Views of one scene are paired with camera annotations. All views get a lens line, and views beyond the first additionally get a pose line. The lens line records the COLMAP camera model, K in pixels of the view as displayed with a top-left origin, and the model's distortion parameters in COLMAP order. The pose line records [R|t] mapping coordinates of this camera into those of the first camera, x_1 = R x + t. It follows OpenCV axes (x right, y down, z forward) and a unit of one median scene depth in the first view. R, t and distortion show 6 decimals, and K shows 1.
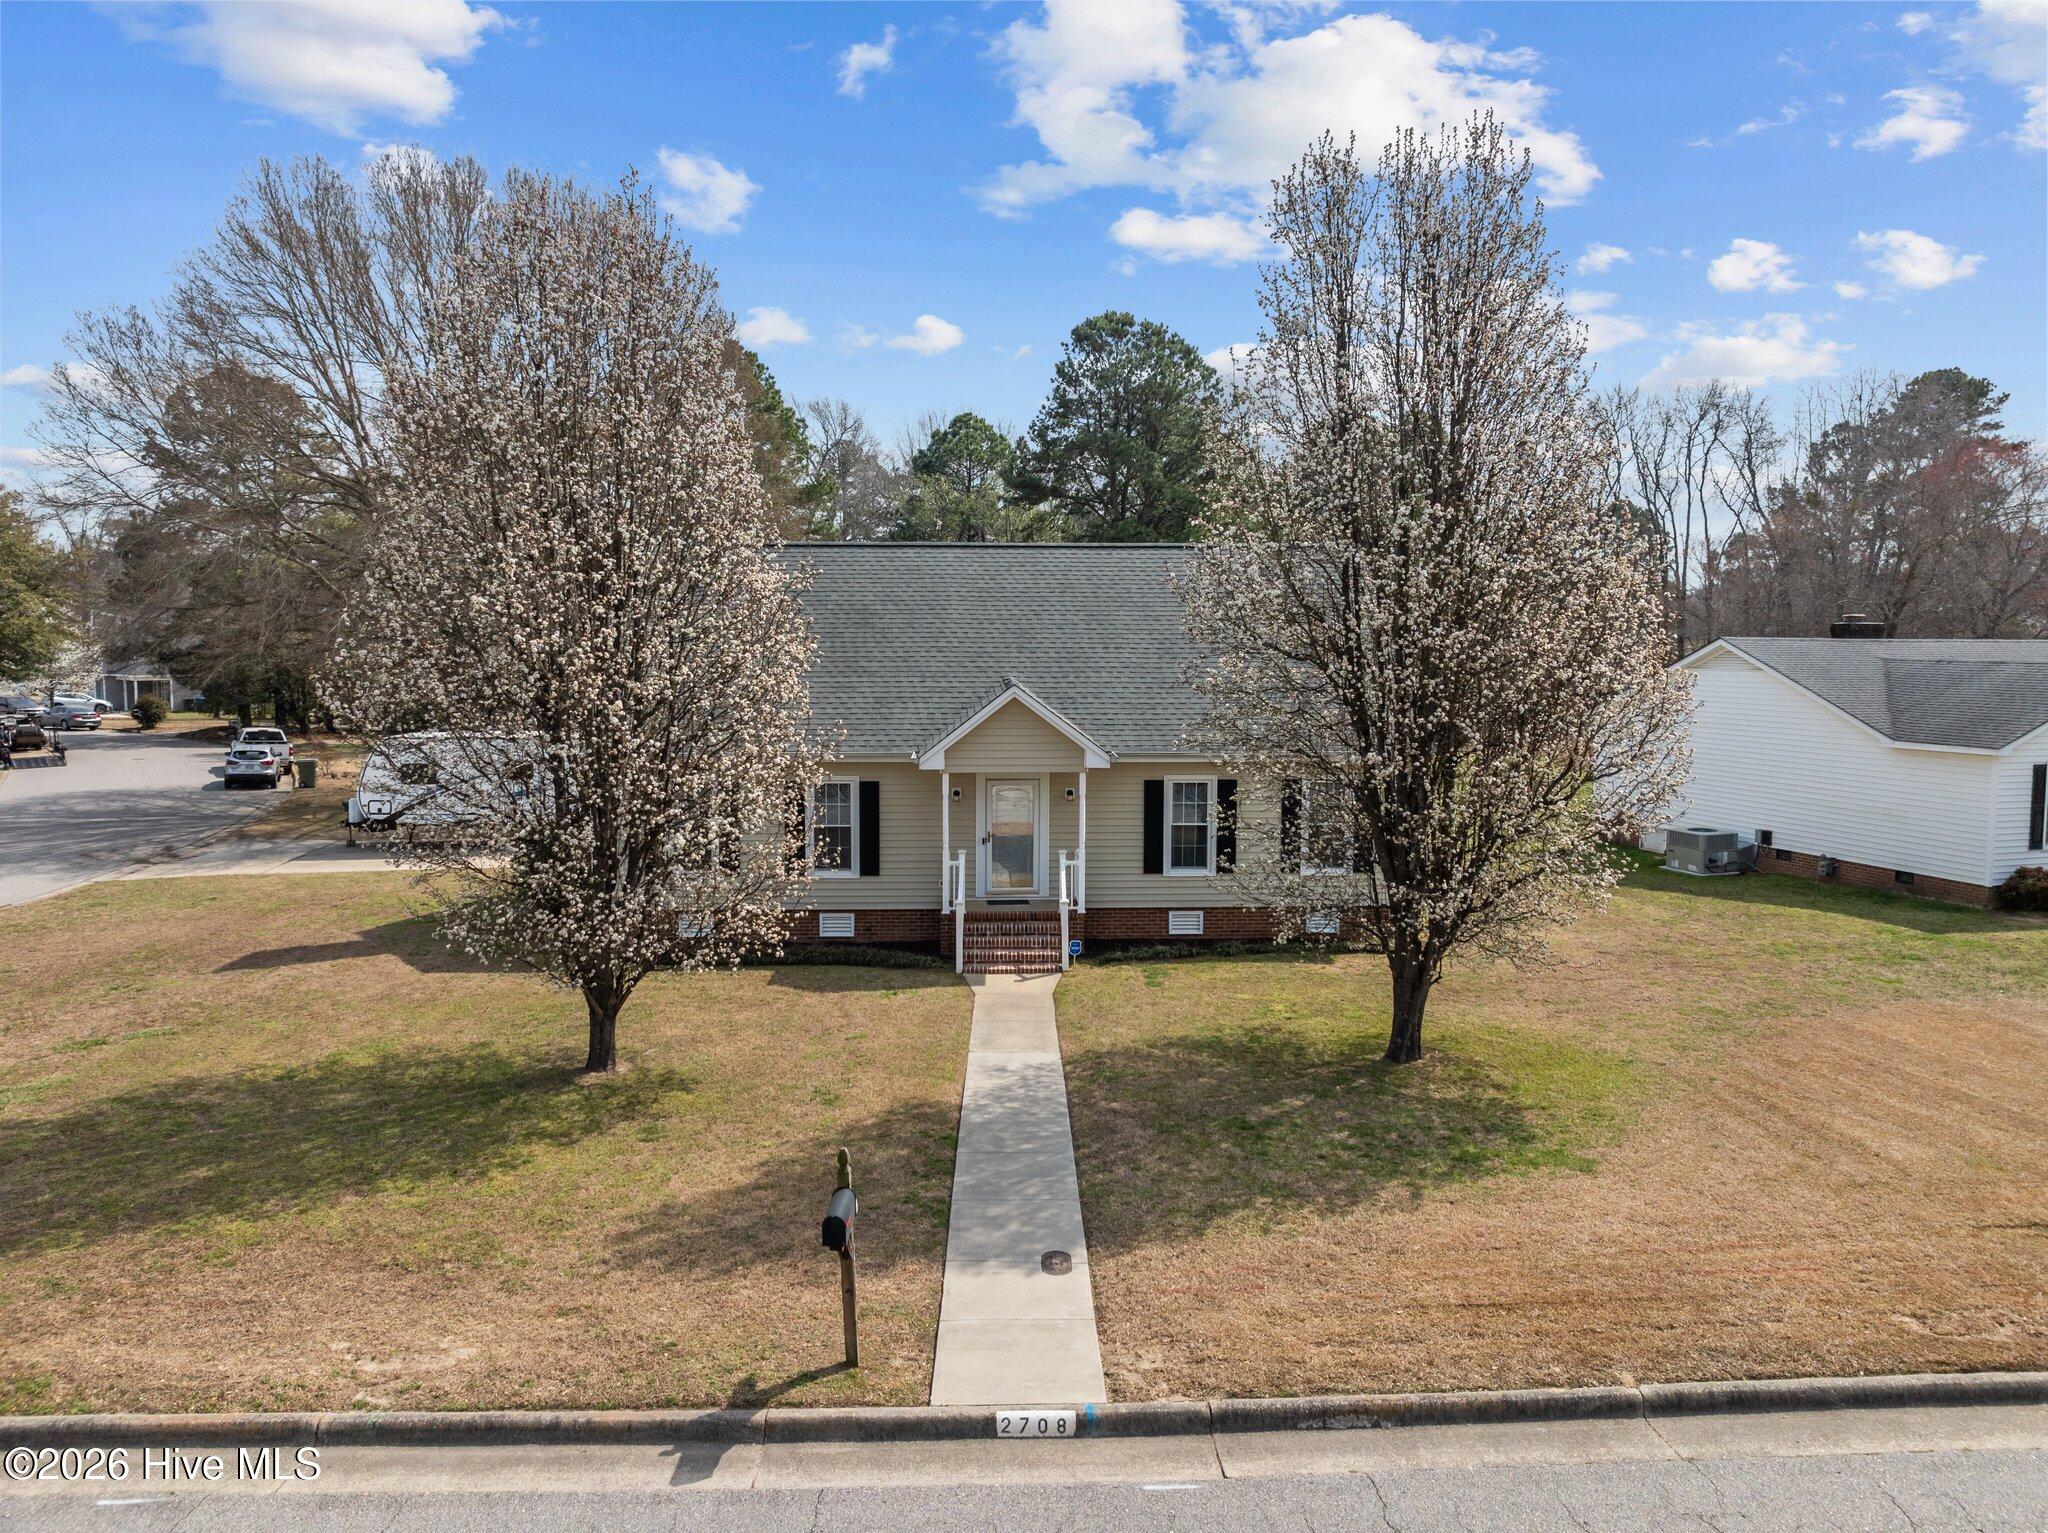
lens RADIAL K [[1442.5, 0, 1035.4], [0, 1442.5, 756.5], [0, 0, 1]] dist [-0.043636, 0.006833]
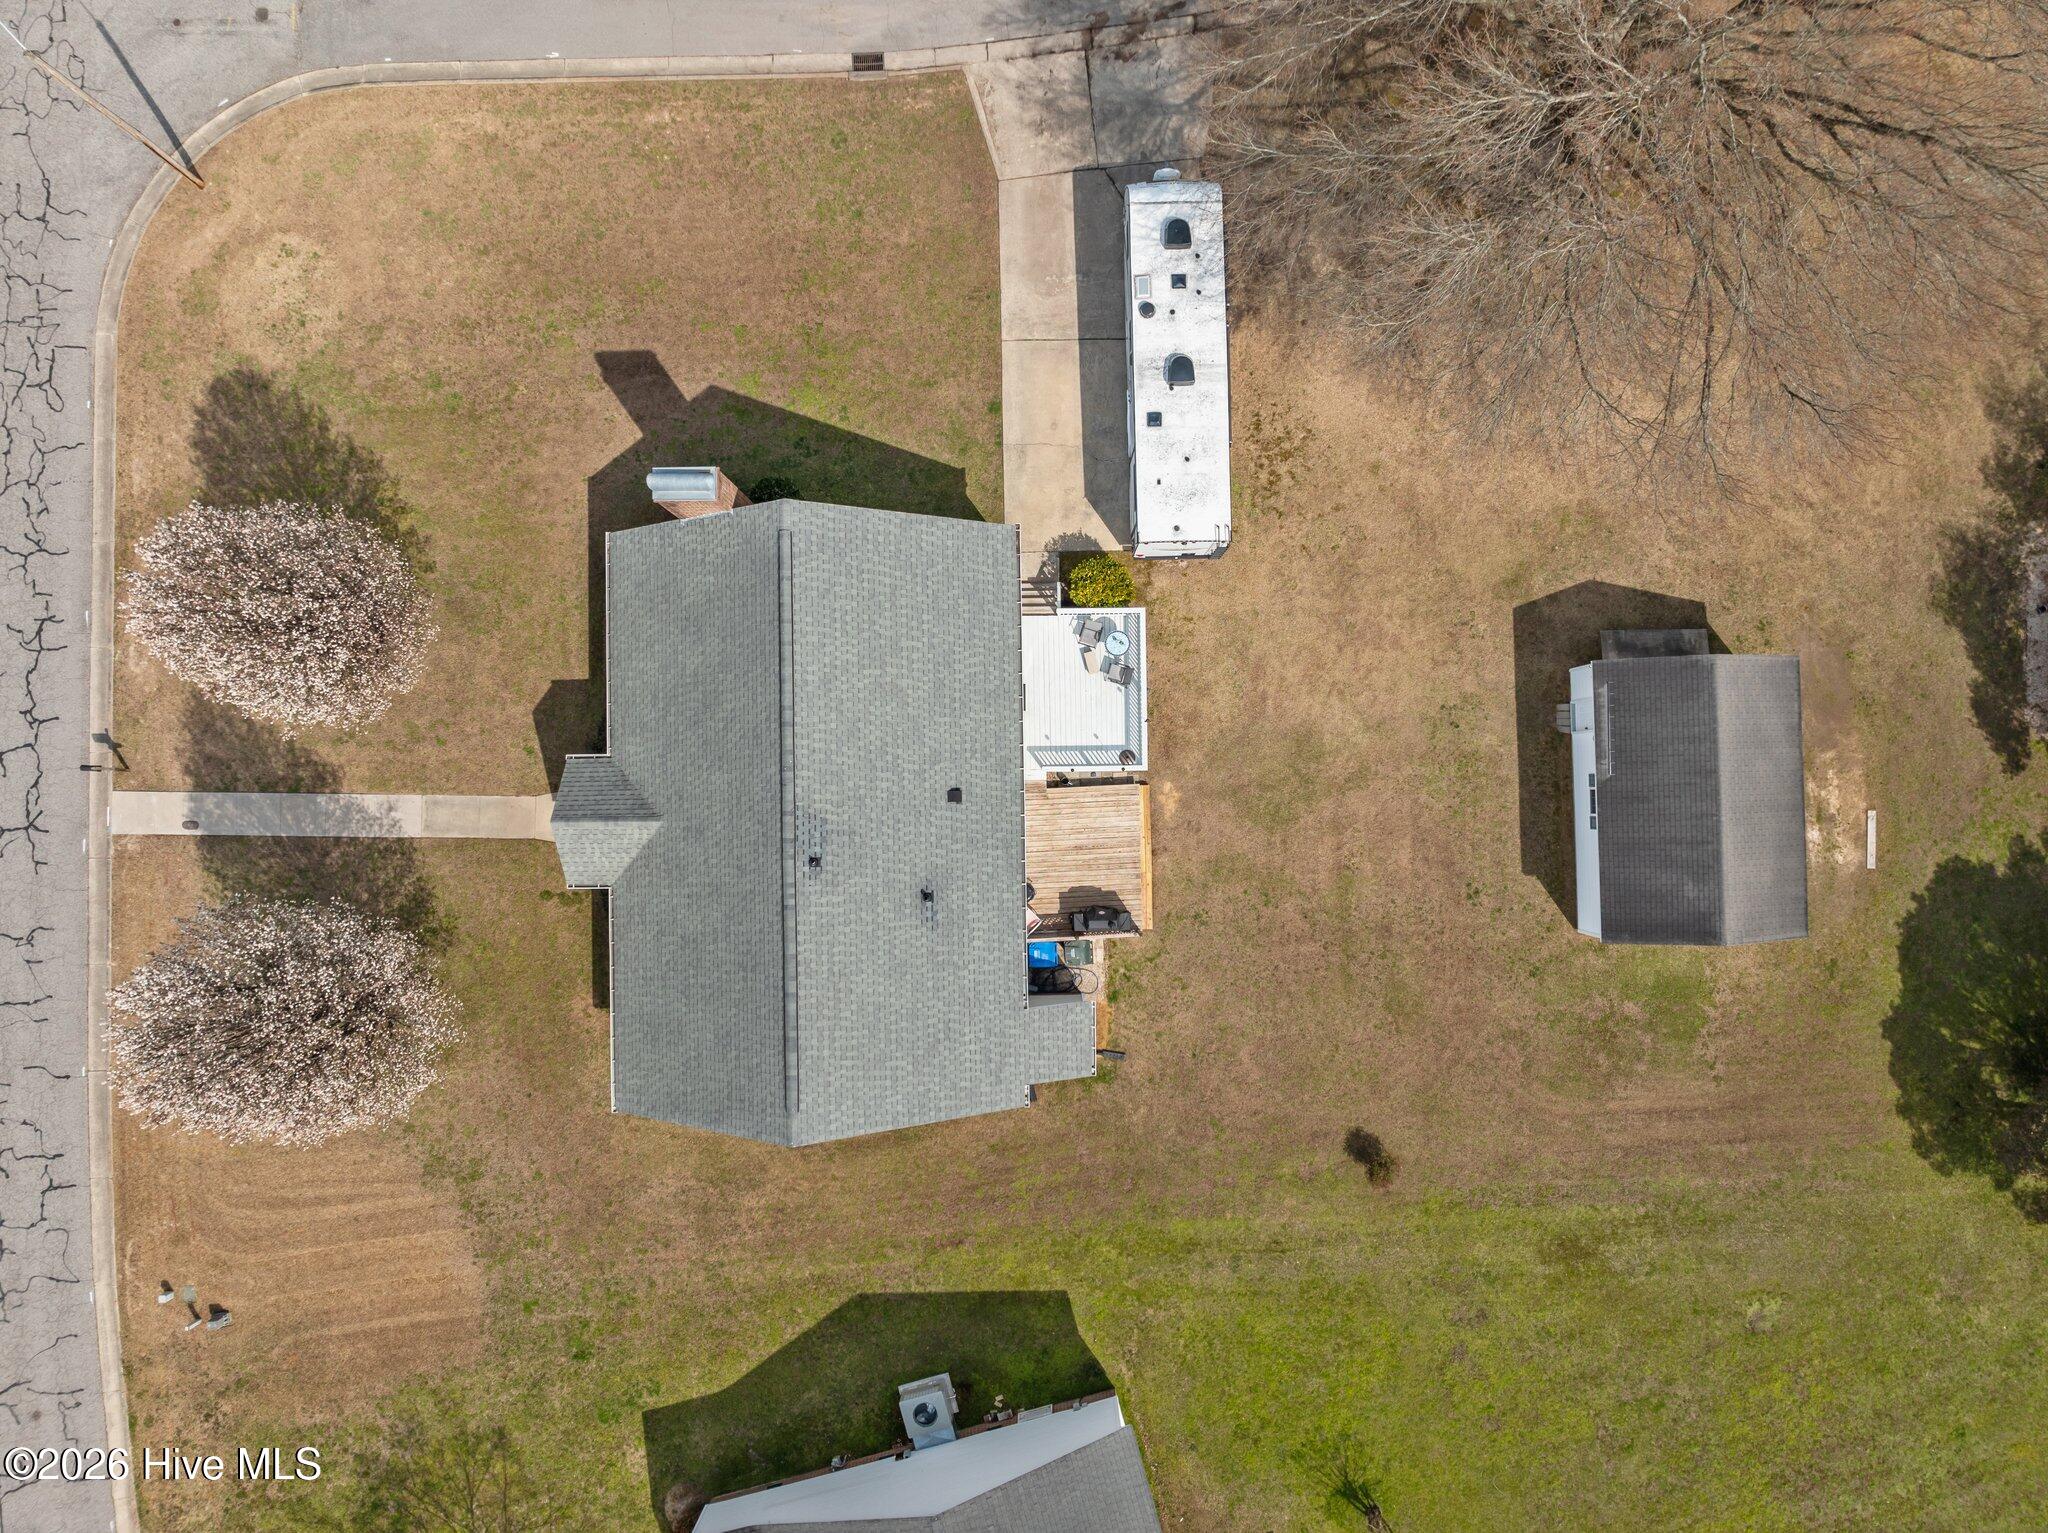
lens RADIAL K [[1442.5, 0, 1035.4], [0, 1442.5, 756.5], [0, 0, 1]] dist [-0.043636, 0.006833]
pose [[-0.027381, 0.999427, -0.019913, -0.121766], [-0.069426, 0.017971, 0.997425, -2.838829], [0.997211, 0.028693, 0.068894, 2.504653]]
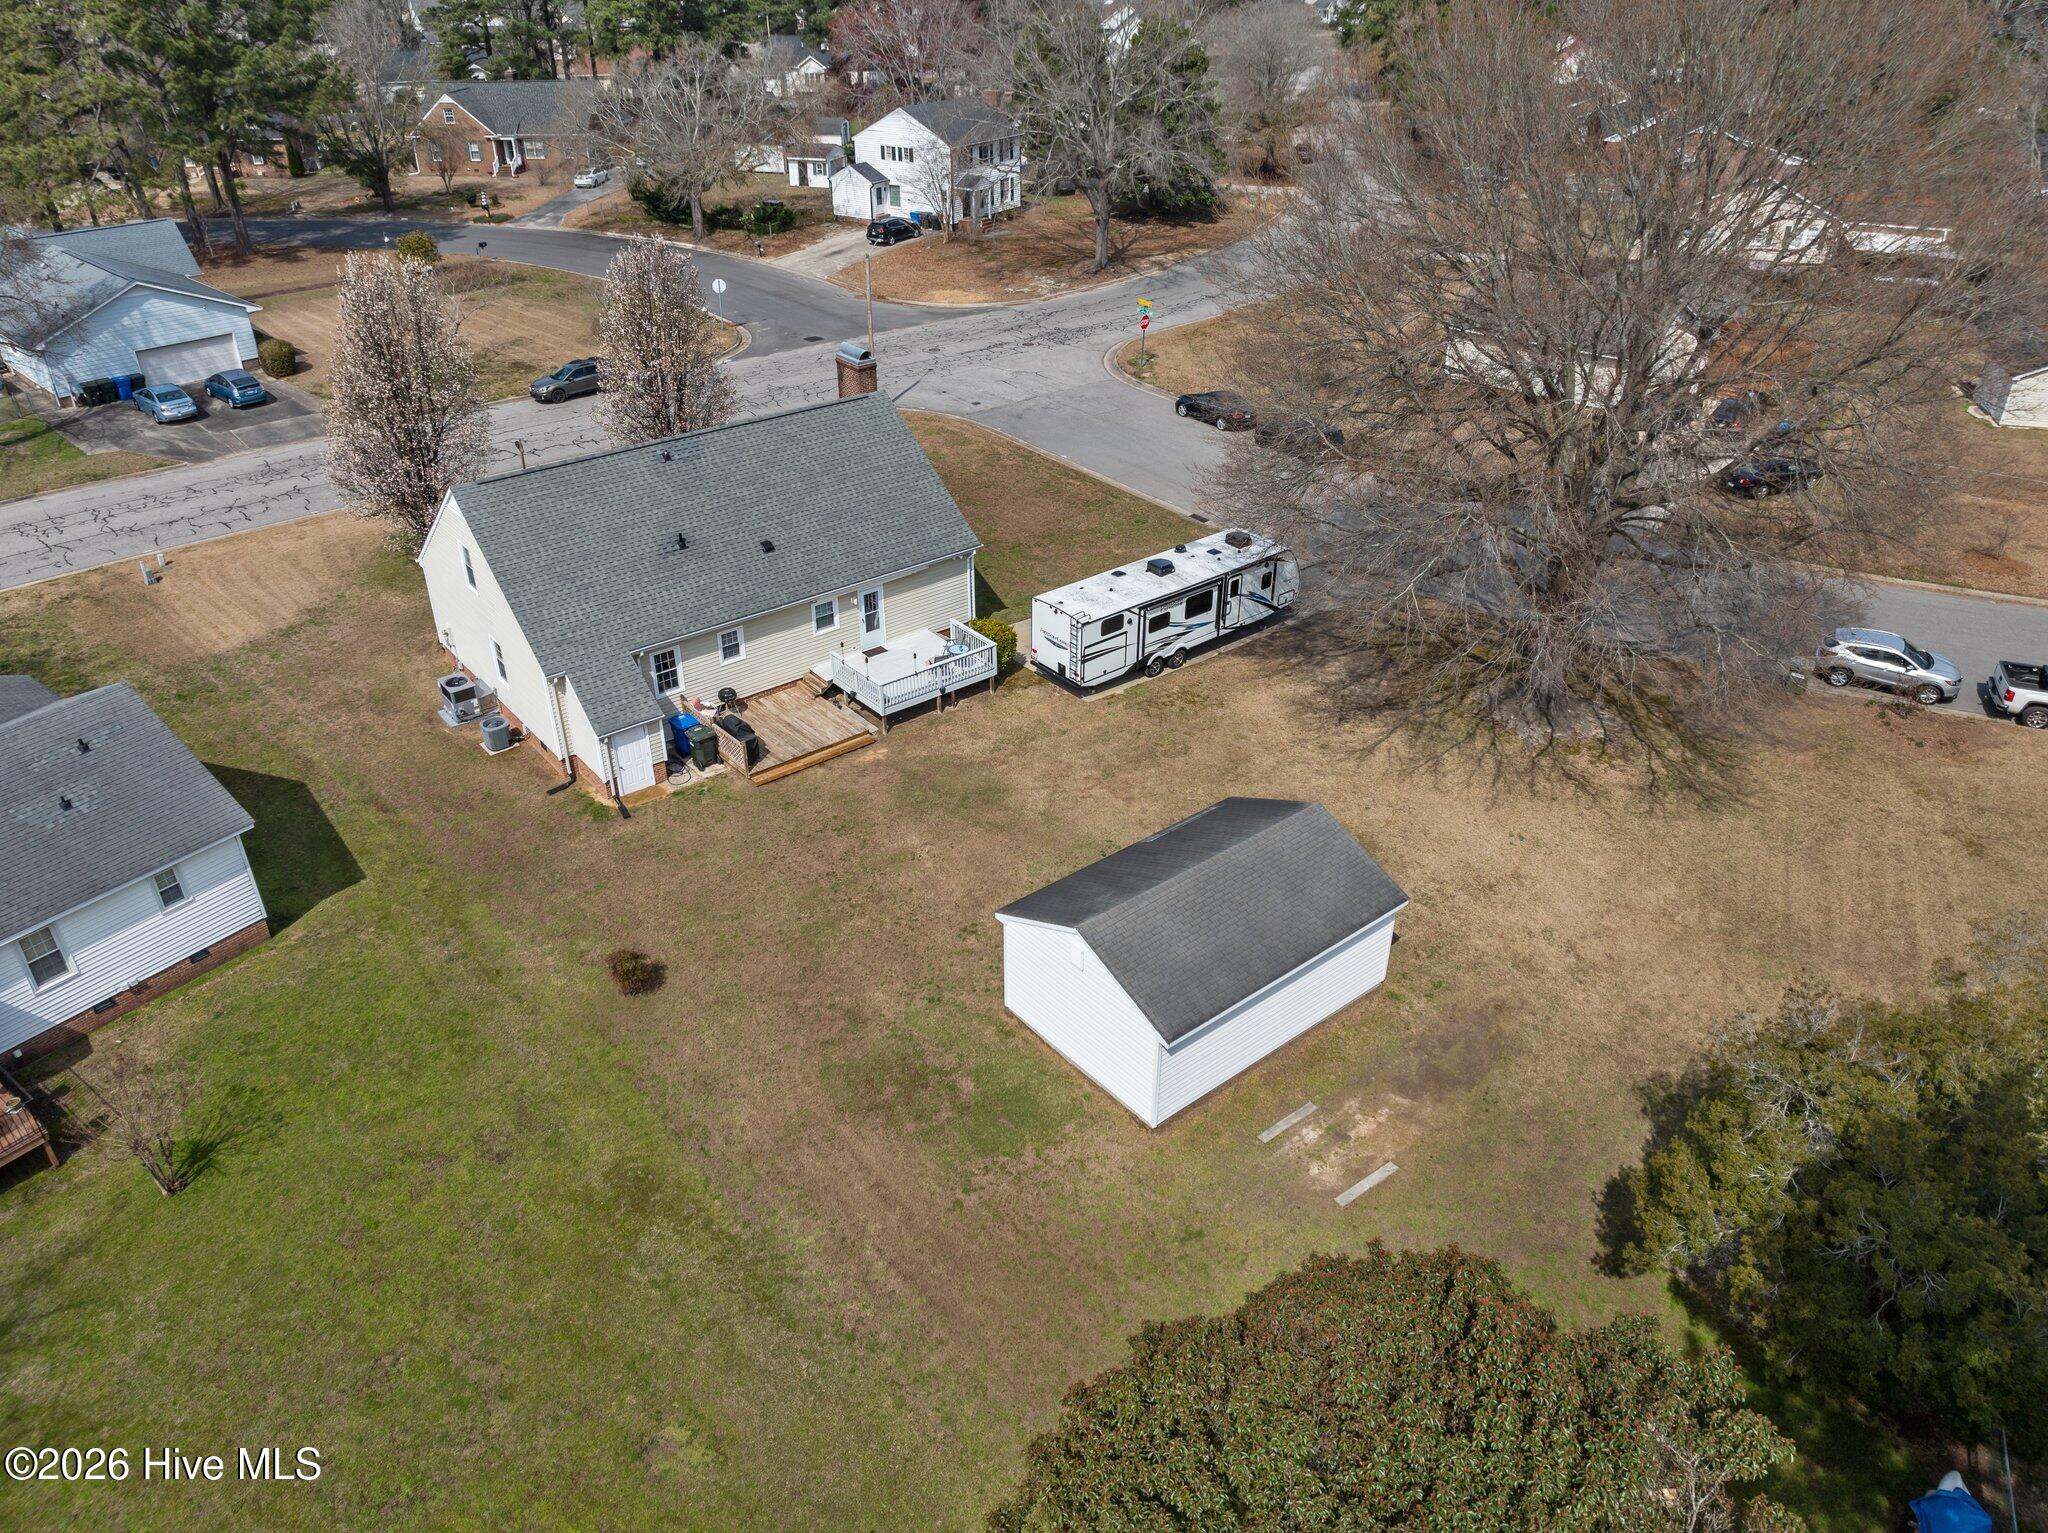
lens RADIAL K [[1424.9, 0, 1039.4], [0, 1424.9, 772.0], [0, 0, 1]] dist [-0.041236, -0.003422]
pose [[-0.803183, 0.310895, -0.508174, 1.219175], [-0.046838, 0.817428, 0.574123, -1.632911], [0.593888, 0.484928, -0.641983, 5.259102]]
